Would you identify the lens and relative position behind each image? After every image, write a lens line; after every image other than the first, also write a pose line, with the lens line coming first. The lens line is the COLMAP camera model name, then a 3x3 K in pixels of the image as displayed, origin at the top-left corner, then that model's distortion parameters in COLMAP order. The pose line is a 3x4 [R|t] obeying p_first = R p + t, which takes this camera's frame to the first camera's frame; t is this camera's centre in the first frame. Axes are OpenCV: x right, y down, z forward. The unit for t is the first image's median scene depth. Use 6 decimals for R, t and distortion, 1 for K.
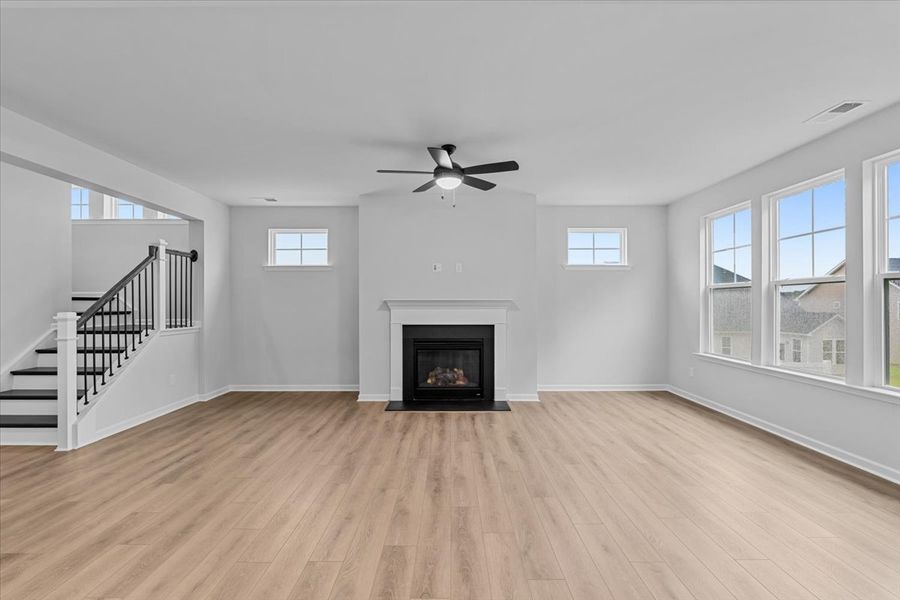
lens RADIAL K [[401.3, 0, 449.5], [0, 401.3, 297.0], [0, 0, 1]] dist [-0.008192, 0.000575]
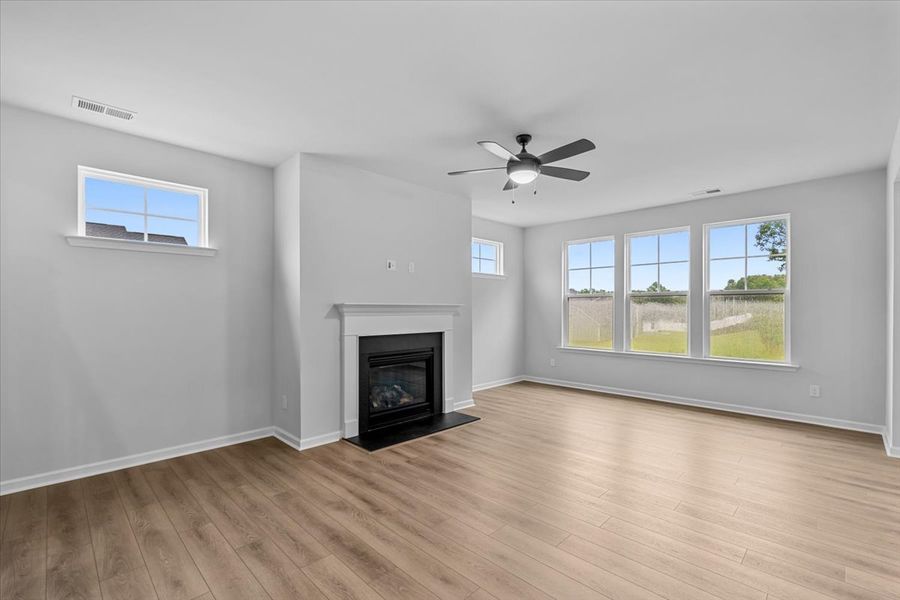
lens RADIAL K [[401.3, 0, 451.4], [0, 401.3, 305.3], [0, 0, 1]] dist [-0.008192, 0.000575]
pose [[0.703438, 0.005675, 0.710734, -0.624566], [-0.011830, 0.999923, 0.003724, 0.005378], [-0.710658, -0.011028, 0.703451, 0.387341]]
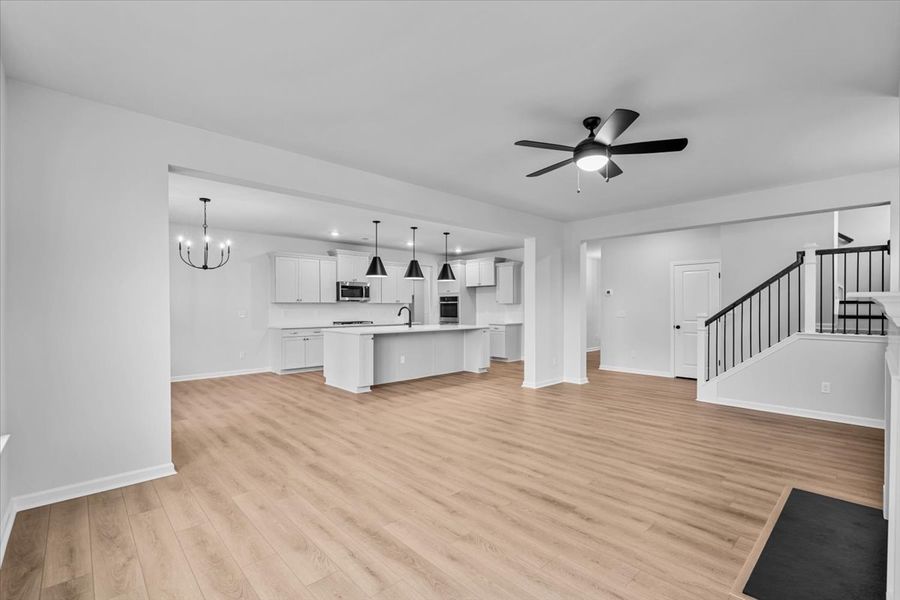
lens RADIAL K [[401.3, 0, 448.7], [0, 401.3, 306.5], [0, 0, 1]] dist [-0.008192, 0.000575]
pose [[-0.730705, -0.000339, -0.682693, 0.643126], [0.011676, 0.999847, -0.012993, 0.018353], [0.682593, -0.017465, -0.730590, 1.148037]]
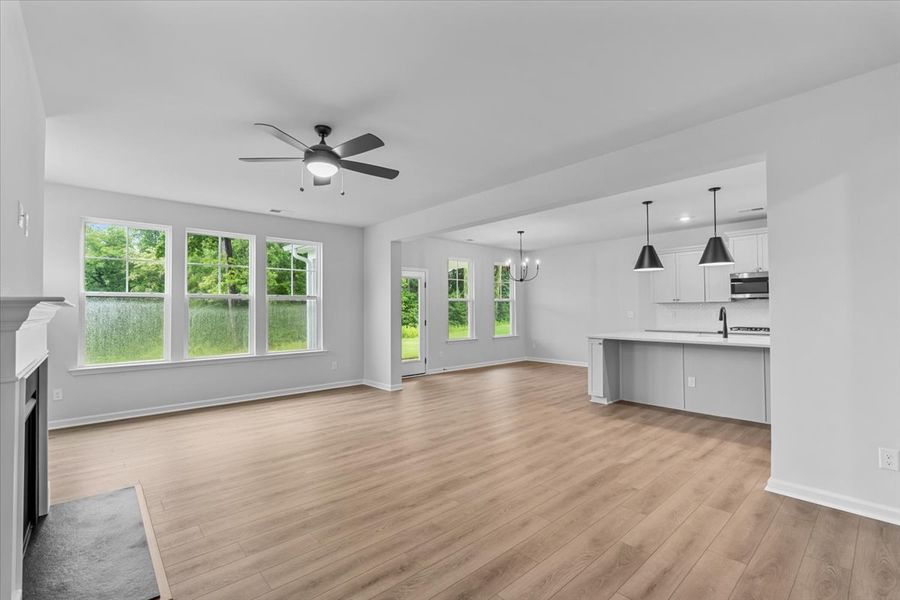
lens RADIAL K [[401.3, 0, 447.8], [0, 401.3, 302.5], [0, 0, 1]] dist [-0.008192, 0.000575]
pose [[-0.668790, 0.017795, 0.743239, -0.659966], [-0.004493, 0.999599, -0.027975, 0.017352], [-0.743438, -0.022049, -0.668441, 1.117540]]
